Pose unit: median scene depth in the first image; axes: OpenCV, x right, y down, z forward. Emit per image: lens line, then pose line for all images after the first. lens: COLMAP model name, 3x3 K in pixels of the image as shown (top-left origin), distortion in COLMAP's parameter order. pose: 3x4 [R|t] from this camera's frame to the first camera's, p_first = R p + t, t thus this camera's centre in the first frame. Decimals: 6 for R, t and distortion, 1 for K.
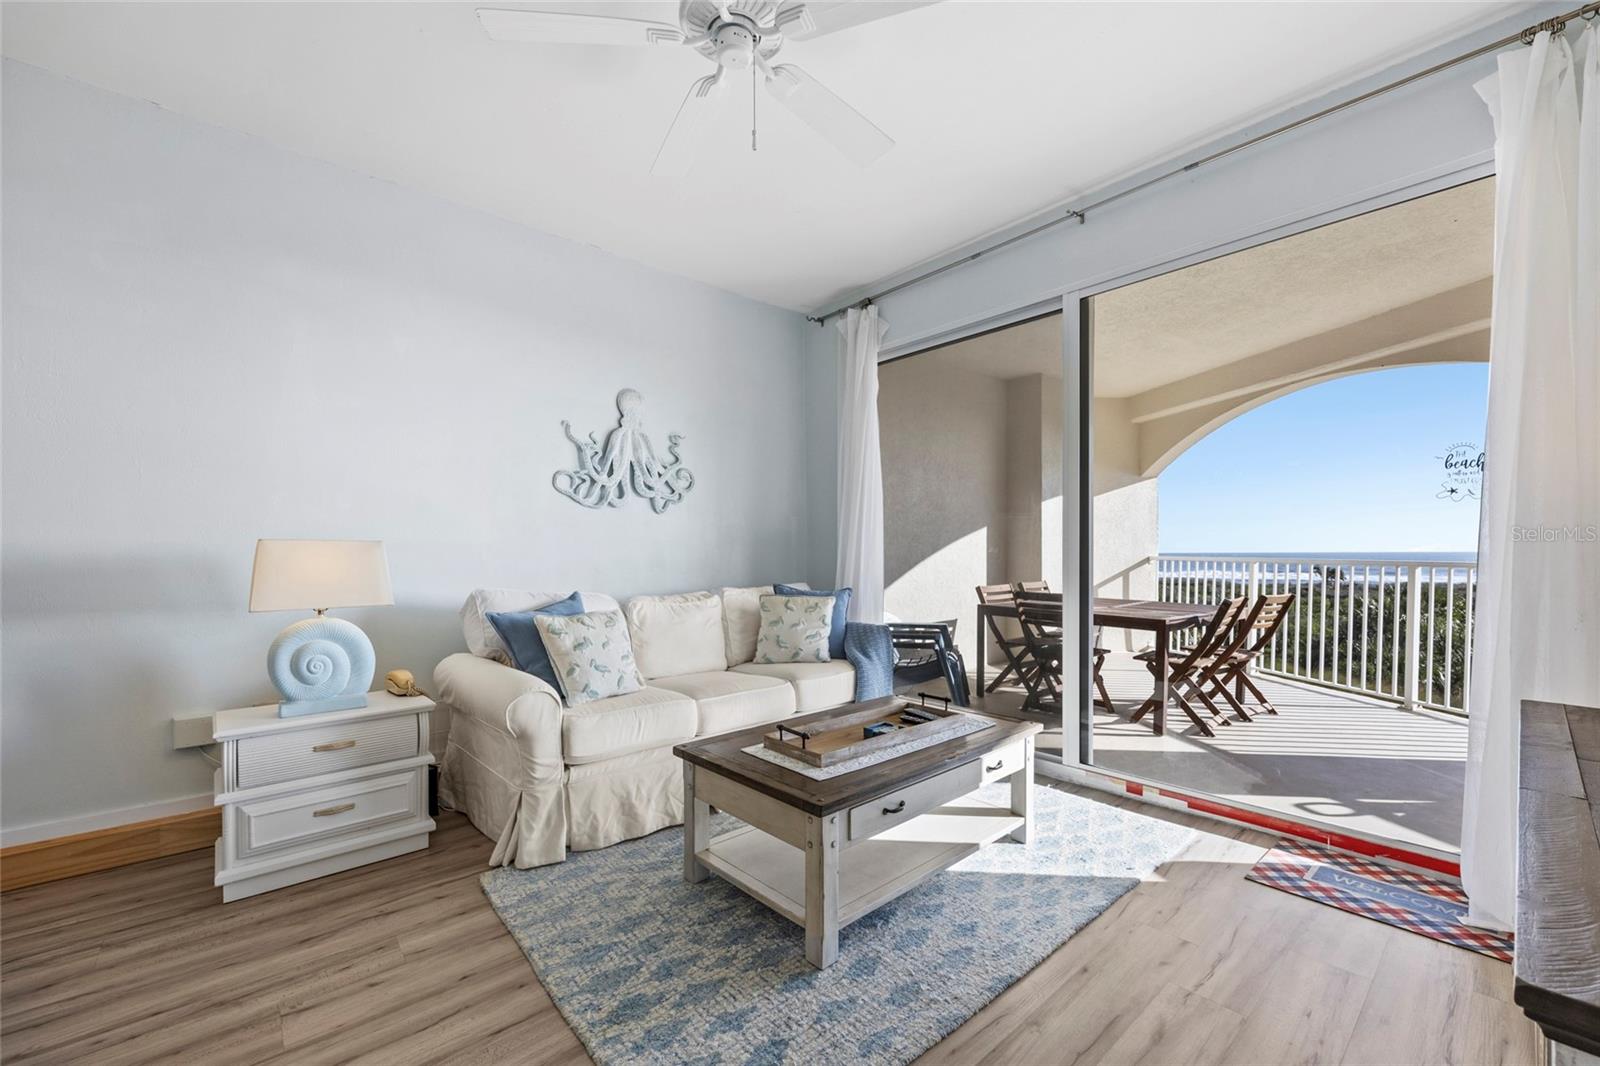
lens RADIAL K [[644.9, 0, 804.7], [0, 644.9, 549.0], [0, 0, 1]] dist [-0.001389, -0.000448]
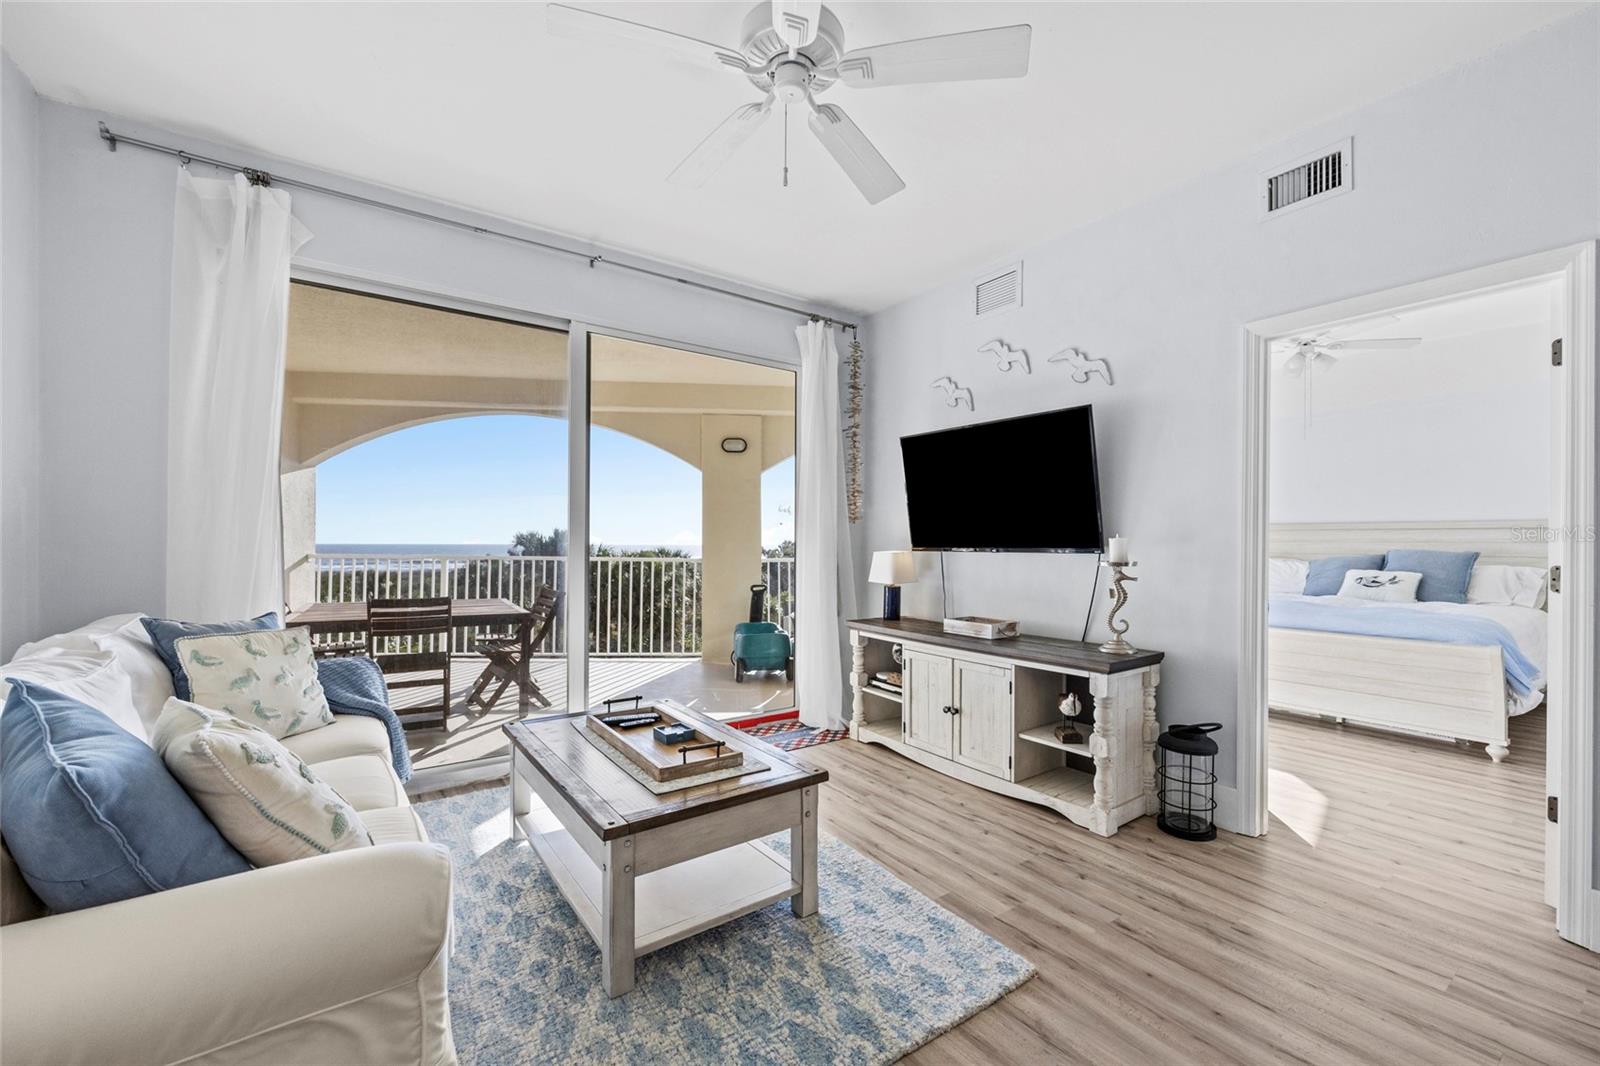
lens RADIAL K [[655.3, 0, 800.0], [0, 655.3, 533.0], [0, 0, 1]] dist [0.000046, -0.000078]
pose [[0.105102, 0.019866, 0.994263, -0.576685], [-0.013113, 0.999741, -0.018589, -0.014958], [-0.994375, -0.011084, 0.105335, 0.435103]]
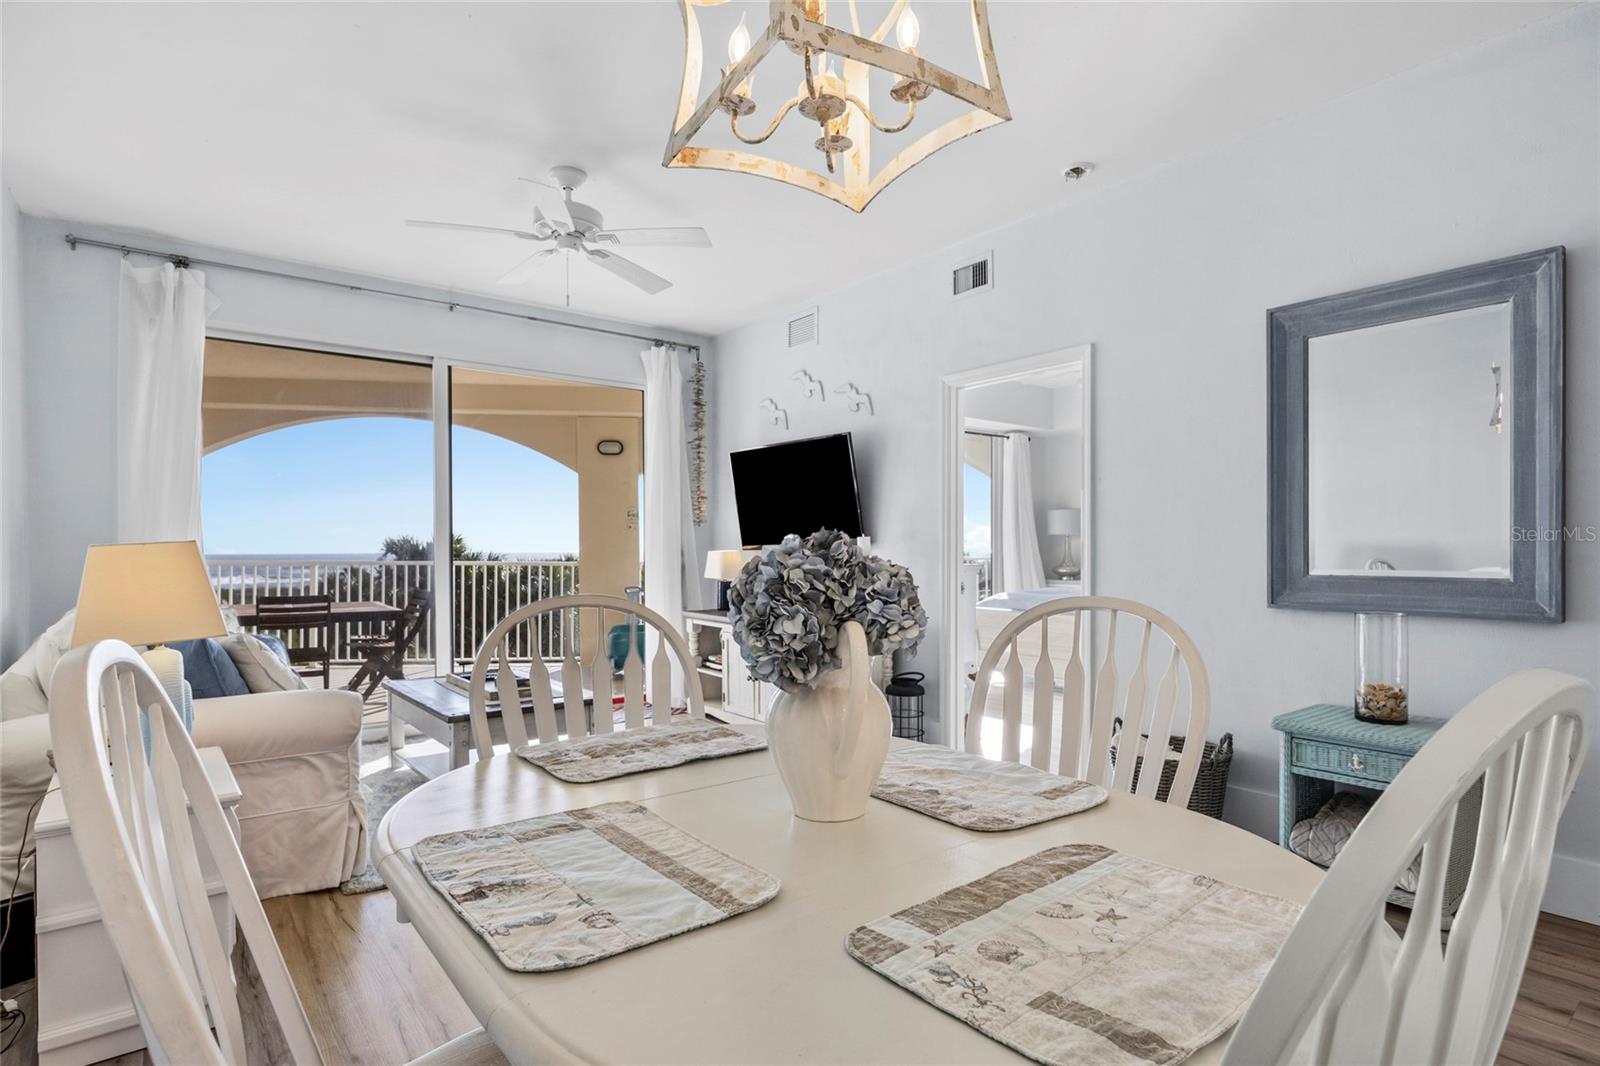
lens RADIAL K [[840.1, 0, 796.1], [0, 840.1, 544.2], [0, 0, 1]] dist [-0.000016, -0.000589]
pose [[0.059052, 0.008260, 0.998221, -1.084508], [-0.003117, 0.999962, -0.008090, -0.006133], [-0.998250, -0.002633, 0.059075, 0.155793]]
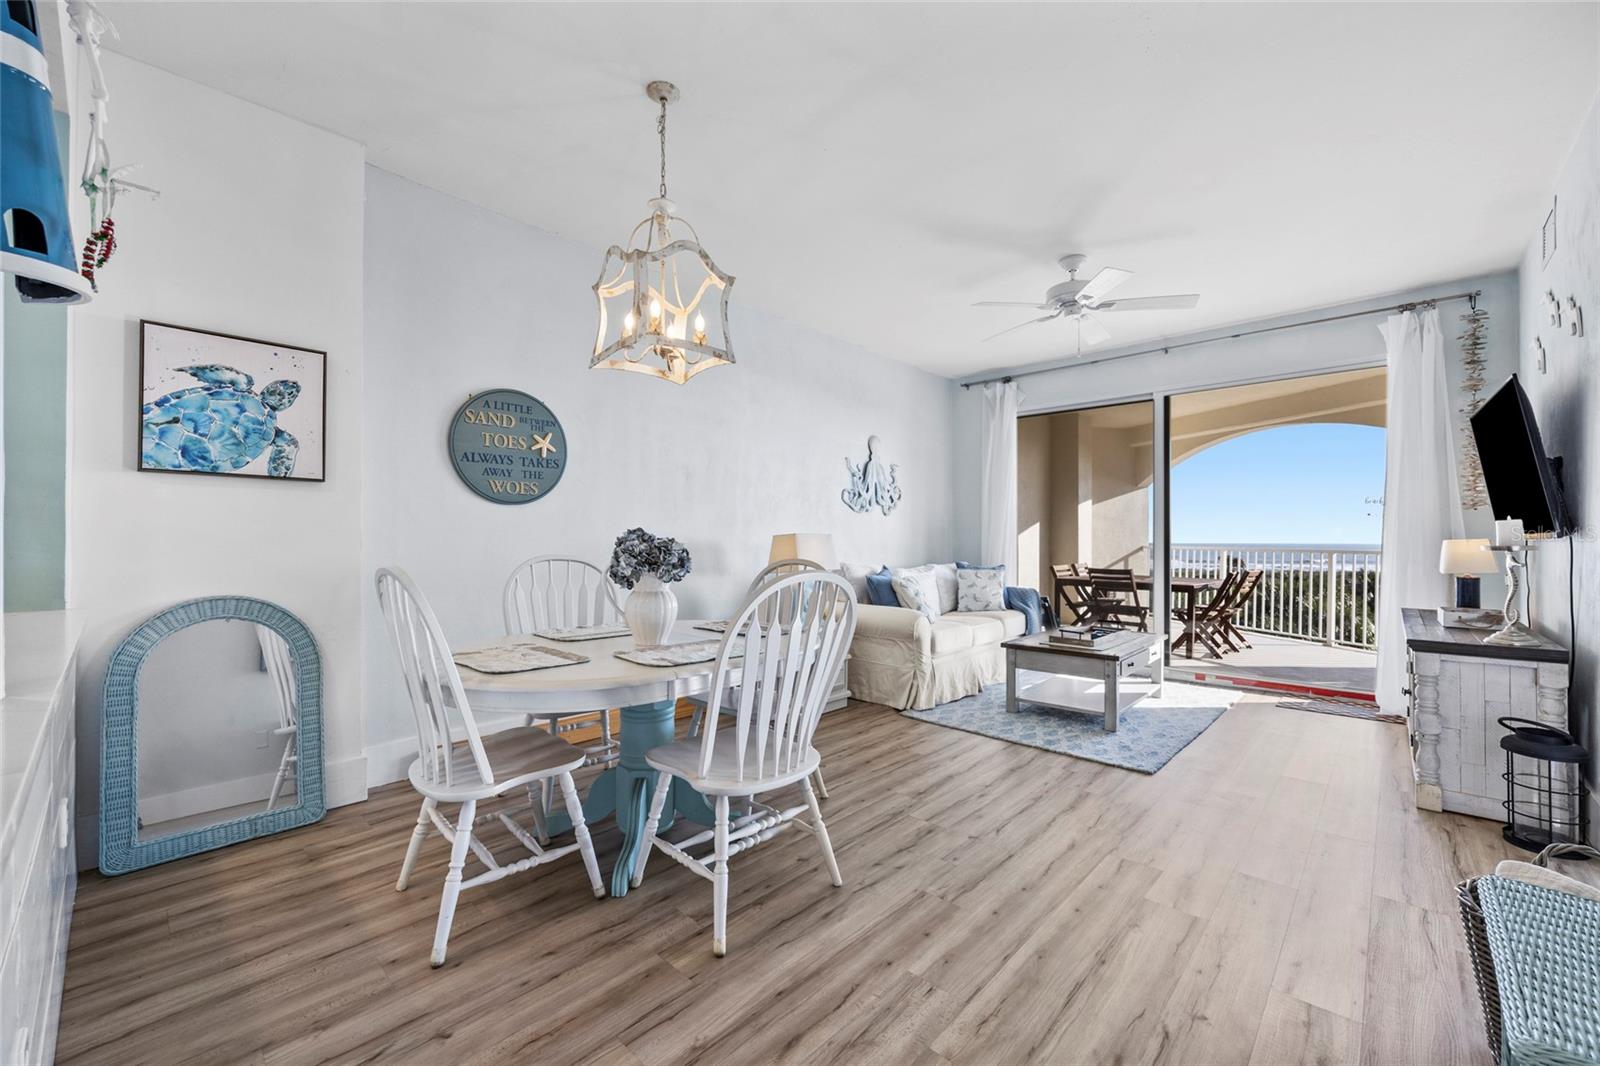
lens RADIAL K [[633.8, 0, 811.8], [0, 633.8, 530.5], [0, 0, 1]] dist [0.007199, 0.000013]
pose [[0.994450, 0.008173, 0.104891, -0.594456], [-0.006984, 0.999907, -0.011701, -0.001630], [-0.104977, 0.010903, 0.994415, -0.507362]]
